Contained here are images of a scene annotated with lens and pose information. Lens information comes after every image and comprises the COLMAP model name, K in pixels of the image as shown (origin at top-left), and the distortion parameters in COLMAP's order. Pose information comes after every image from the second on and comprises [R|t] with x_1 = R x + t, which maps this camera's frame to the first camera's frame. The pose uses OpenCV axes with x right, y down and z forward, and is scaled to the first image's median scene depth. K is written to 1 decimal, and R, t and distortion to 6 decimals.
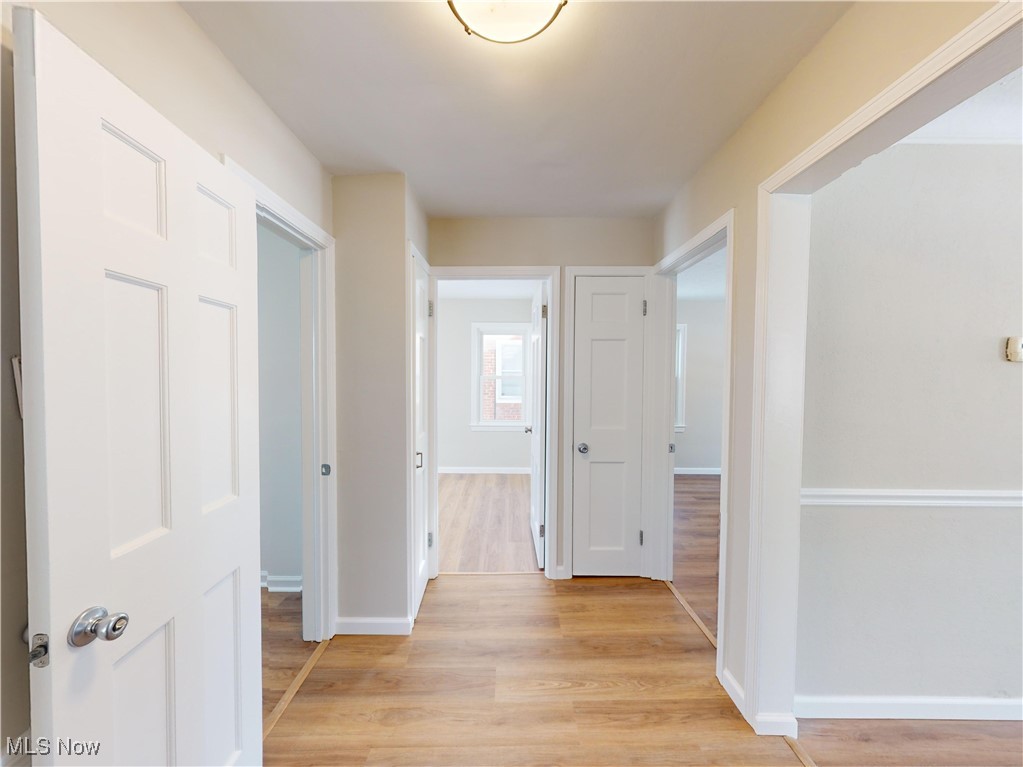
lens RADIAL K [[358.9, 0, 512.6], [0, 358.9, 384.3], [0, 0, 1]] dist [-0.002187, 0.000035]
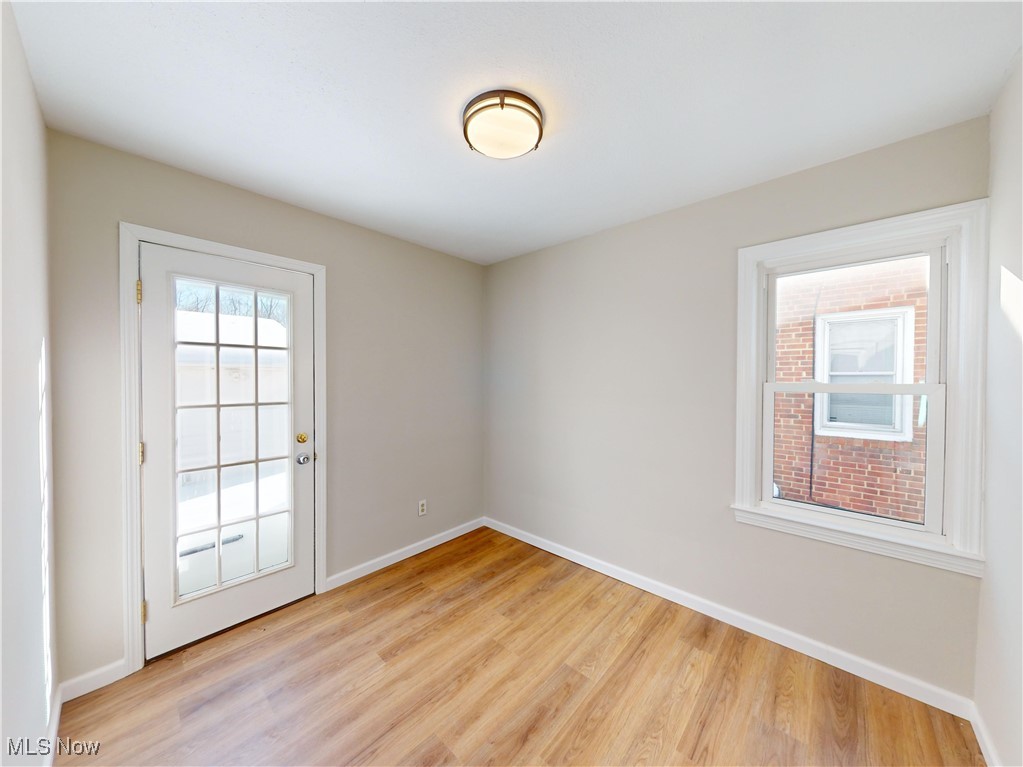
lens RADIAL K [[358.9, 0, 512.6], [0, 358.9, 384.3], [0, 0, 1]] dist [-0.002187, 0.000035]
pose [[0.736104, 0.001969, -0.676866, -0.029145], [-0.015883, 0.999771, -0.014365, -0.012276], [0.676682, 0.021324, 0.735966, 0.534751]]
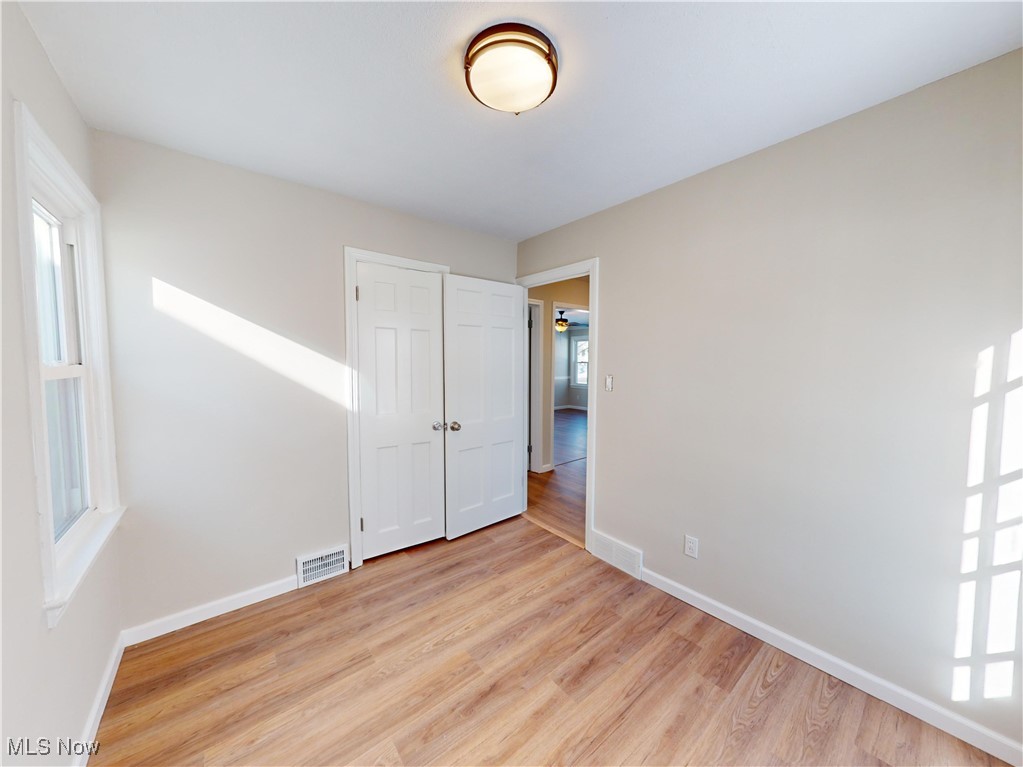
lens RADIAL K [[358.9, 0, 512.6], [0, 358.9, 384.3], [0, 0, 1]] dist [-0.002187, 0.000035]
pose [[-0.628149, -0.057106, 0.775995, -0.443019], [0.016078, 0.996138, 0.086321, -0.027513], [-0.777927, 0.066699, -0.624804, 0.912250]]
